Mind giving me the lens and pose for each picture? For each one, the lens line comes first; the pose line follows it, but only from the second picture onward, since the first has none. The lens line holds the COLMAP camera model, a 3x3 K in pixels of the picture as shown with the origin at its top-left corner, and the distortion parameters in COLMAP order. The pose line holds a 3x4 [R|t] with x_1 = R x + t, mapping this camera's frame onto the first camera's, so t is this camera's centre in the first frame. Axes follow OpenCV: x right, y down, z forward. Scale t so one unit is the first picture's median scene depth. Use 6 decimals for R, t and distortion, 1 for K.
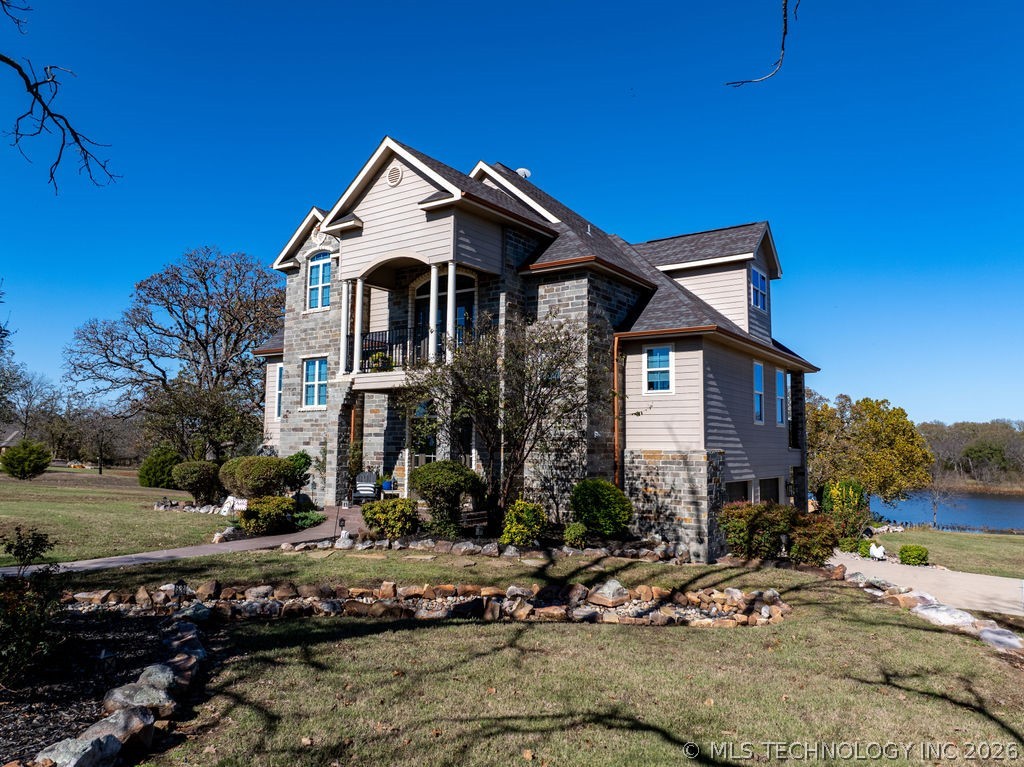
lens RADIAL K [[720.2, 0, 512.0], [0, 720.2, 383.5], [0, 0, 1]] dist [-0.041372, -0.001242]
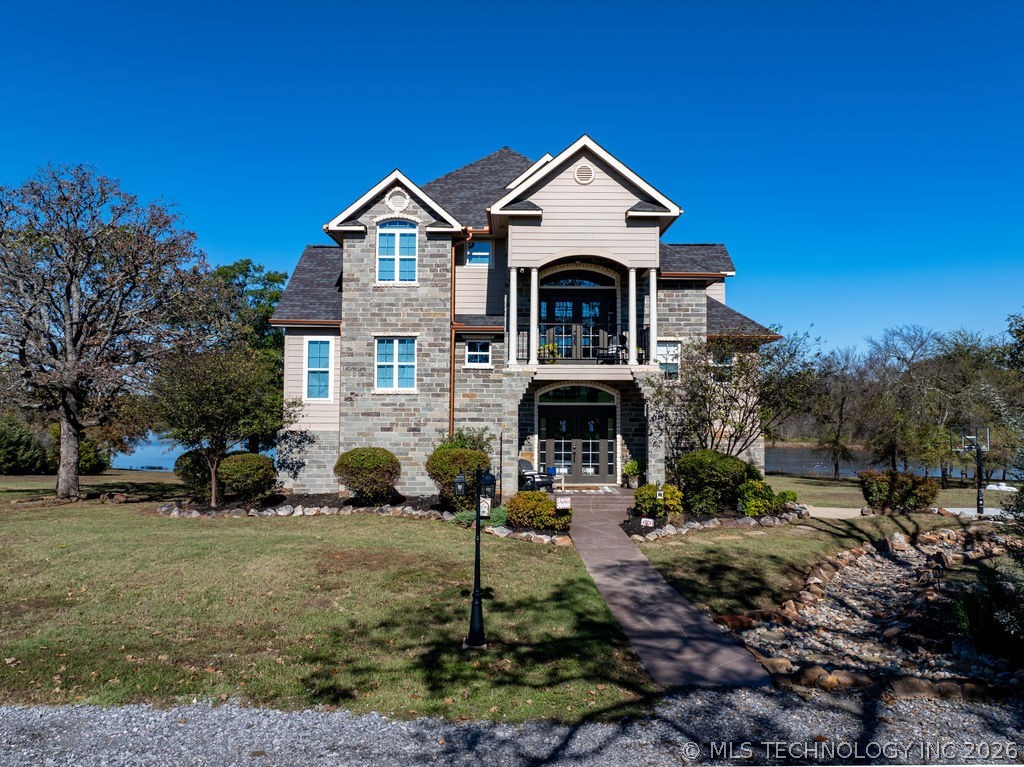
lens RADIAL K [[720.2, 0, 512.0], [0, 720.2, 383.5], [0, 0, 1]] dist [-0.041372, -0.001242]
pose [[0.824691, 0.007245, 0.565537, -0.680627], [-0.047231, 0.997308, 0.056098, -0.034791], [-0.563608, -0.072974, 0.822813, 0.155055]]
